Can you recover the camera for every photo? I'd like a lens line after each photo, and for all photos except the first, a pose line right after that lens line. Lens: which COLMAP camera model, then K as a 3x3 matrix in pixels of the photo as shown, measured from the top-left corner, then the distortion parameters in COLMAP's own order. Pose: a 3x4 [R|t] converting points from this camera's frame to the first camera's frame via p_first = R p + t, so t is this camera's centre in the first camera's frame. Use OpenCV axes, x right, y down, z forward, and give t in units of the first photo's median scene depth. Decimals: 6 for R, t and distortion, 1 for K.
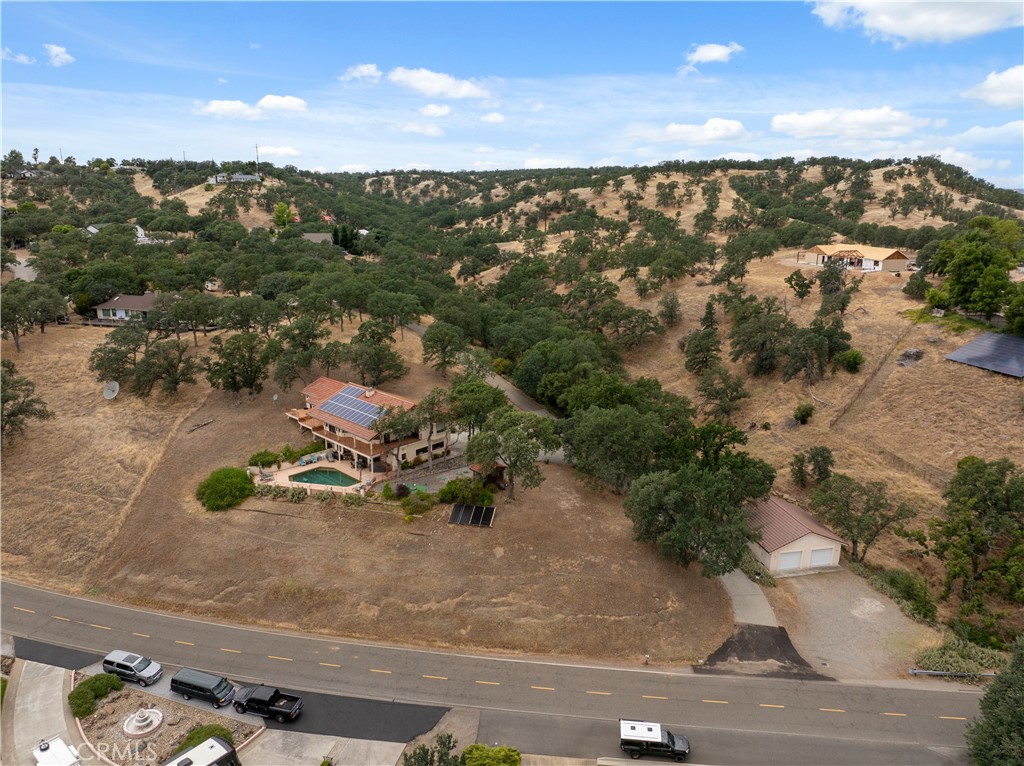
lens RADIAL K [[717.0, 0, 512.0], [0, 717.0, 383.0], [0, 0, 1]] dist [-0.036816, 0.000917]
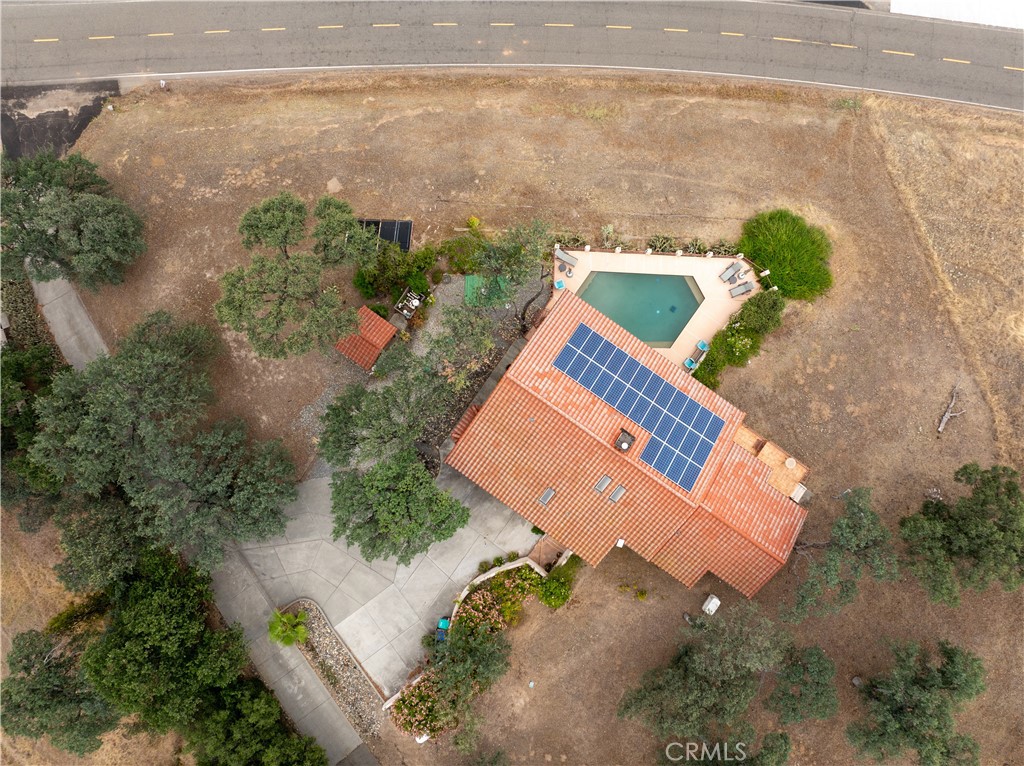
lens RADIAL K [[717.6, 0, 512.0], [0, 717.6, 383.0], [0, 0, 1]] dist [-0.049931, 0.023344]
pose [[-0.988199, 0.151985, -0.019085, -0.112144], [-0.056042, -0.242773, 0.968463, -0.385682], [0.142558, 0.958103, 0.248426, 0.762924]]
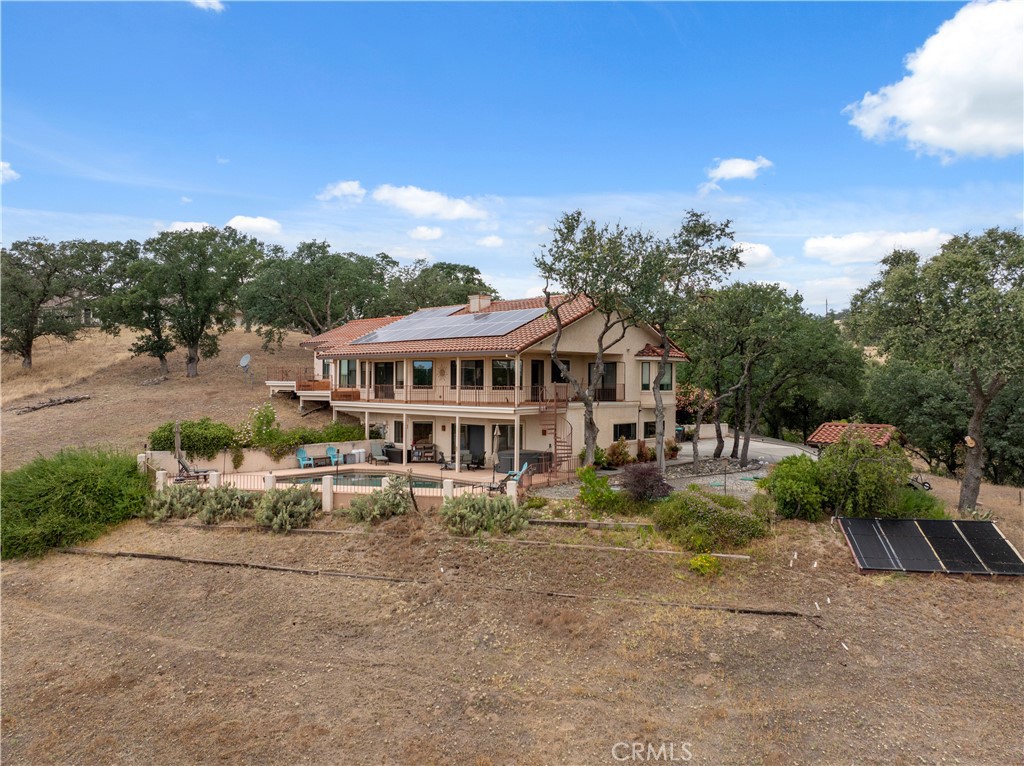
lens RADIAL K [[721.3, 0, 512.0], [0, 721.3, 383.0], [0, 0, 1]] dist [-0.055772, 0.032173]
pose [[0.999702, -0.005328, 0.023842, -0.173073], [0.011443, 0.964379, -0.264275, 0.150940], [-0.021584, 0.264469, 0.964153, 0.561118]]
